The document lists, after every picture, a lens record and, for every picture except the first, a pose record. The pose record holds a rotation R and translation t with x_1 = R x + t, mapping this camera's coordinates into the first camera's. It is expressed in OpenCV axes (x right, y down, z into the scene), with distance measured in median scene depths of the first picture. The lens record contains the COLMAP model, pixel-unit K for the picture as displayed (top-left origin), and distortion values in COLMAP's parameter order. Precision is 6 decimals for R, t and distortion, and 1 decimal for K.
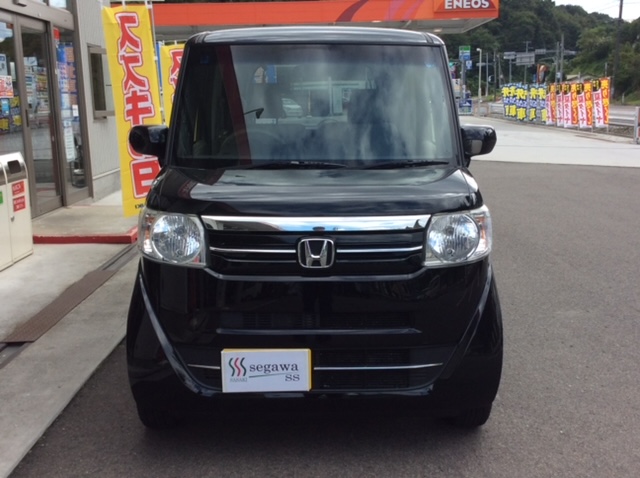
lens RADIAL K [[740.0, 0, 319.2], [0, 740.0, 238.9], [0, 0, 1]] dist [0.058631, 0.000000]
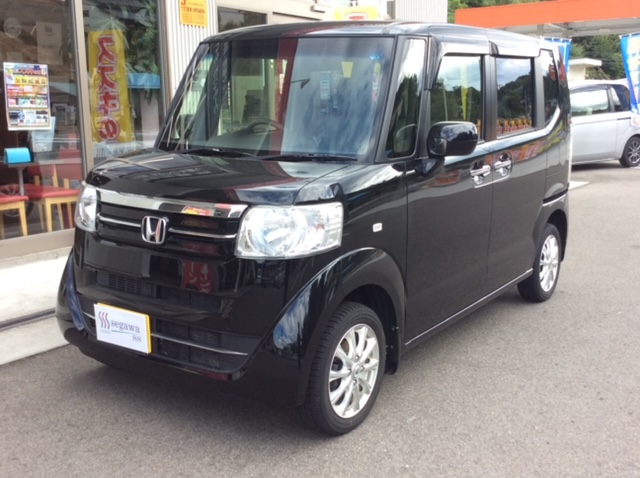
lens RADIAL K [[740.0, 0, 318.7], [0, 740.0, 241.8], [0, 0, 1]] dist [0.058631, 0.000000]
pose [[0.816211, 0.121407, -0.564854, 0.801586], [-0.117530, 0.992120, 0.043412, -0.038716], [0.565674, 0.030955, 0.824048, 0.223491]]
